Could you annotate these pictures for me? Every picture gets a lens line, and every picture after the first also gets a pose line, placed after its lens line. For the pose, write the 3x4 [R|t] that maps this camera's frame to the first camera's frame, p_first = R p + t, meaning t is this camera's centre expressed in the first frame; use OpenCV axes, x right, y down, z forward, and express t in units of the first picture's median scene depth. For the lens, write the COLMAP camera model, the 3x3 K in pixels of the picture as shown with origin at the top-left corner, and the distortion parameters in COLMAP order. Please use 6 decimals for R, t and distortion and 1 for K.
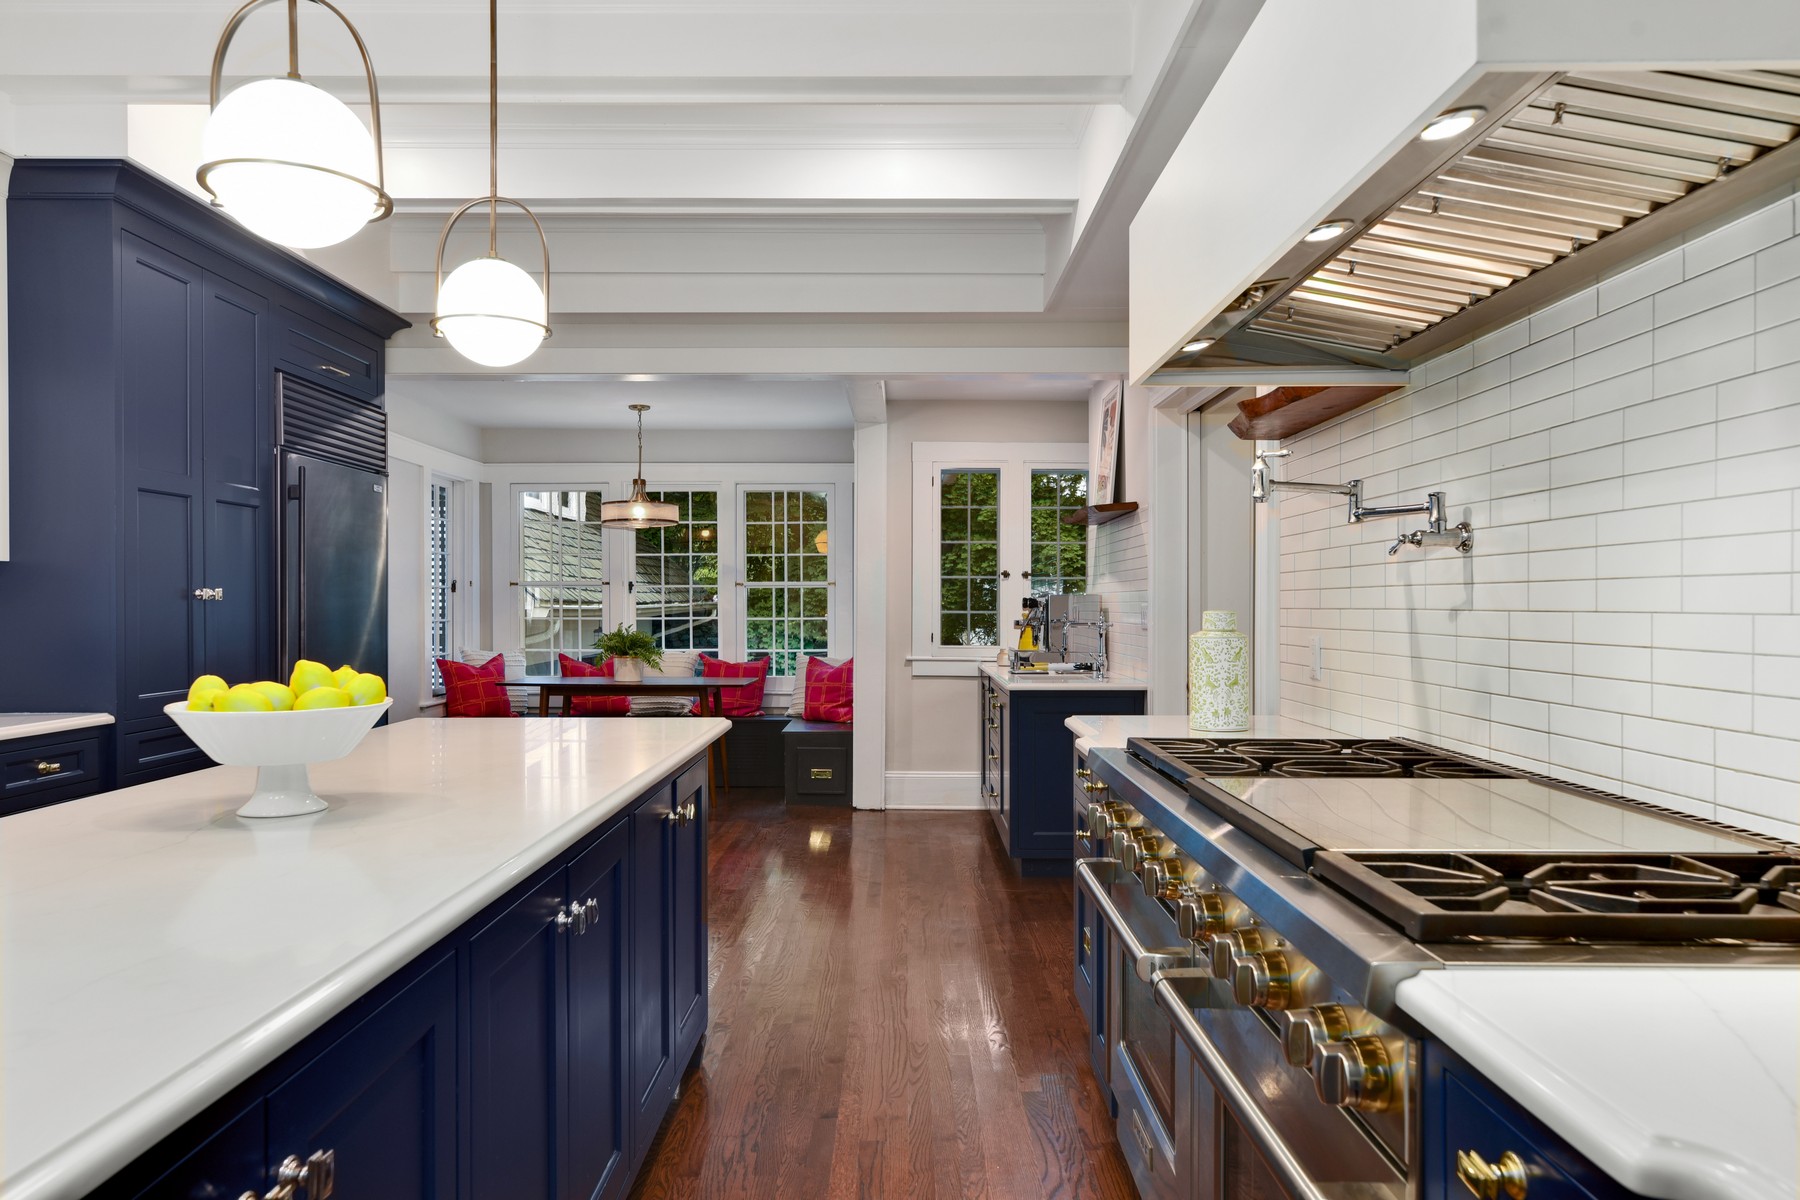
lens RADIAL K [[1171.1, 0, 900.6], [0, 1171.1, 606.9], [0, 0, 1]] dist [0.001985, 0.002978]
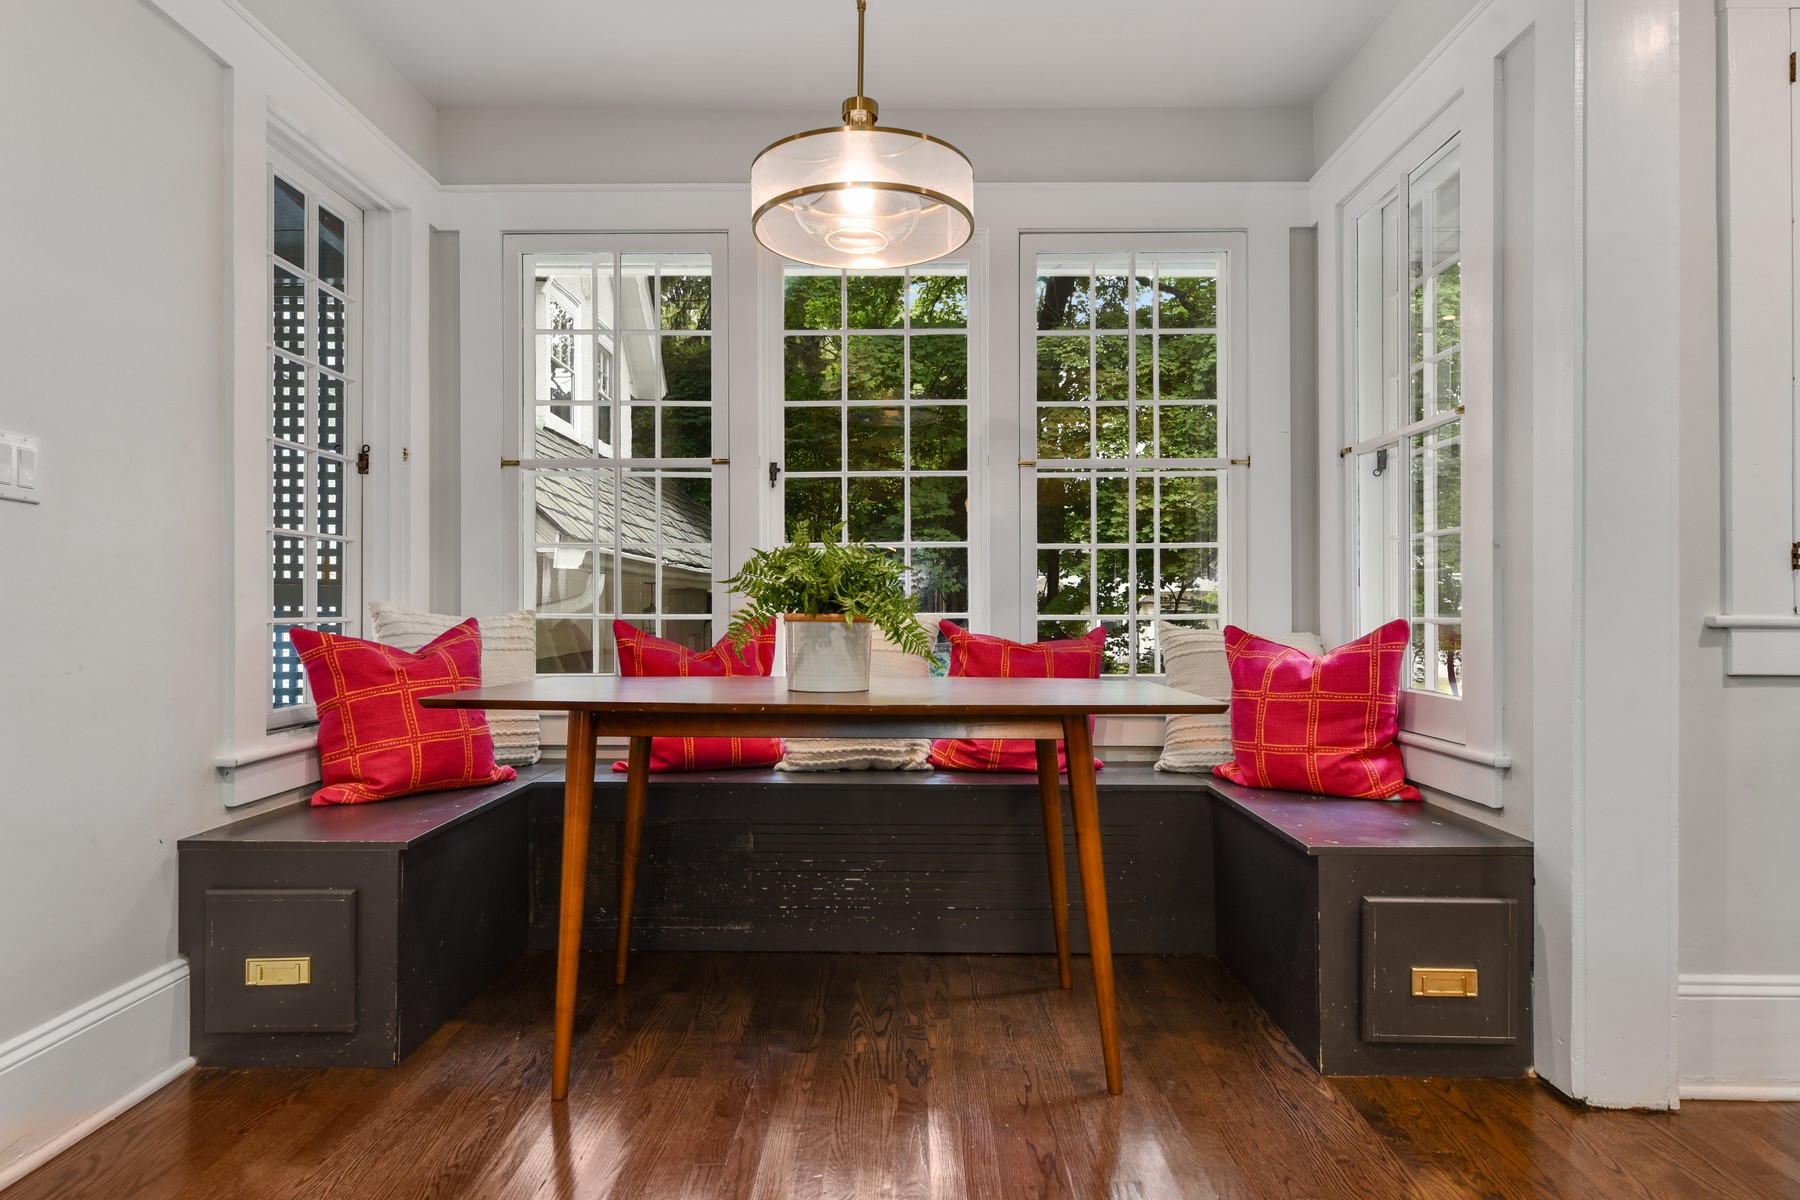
lens RADIAL K [[1105.5, 0, 897.9], [0, 1105.5, 596.6], [0, 0, 1]] dist [0.006690, 0.001259]
pose [[0.999909, -0.001140, -0.013473, -0.192594], [0.001040, 0.999972, -0.007391, 0.035754], [0.013481, 0.007376, 0.999882, 0.631373]]
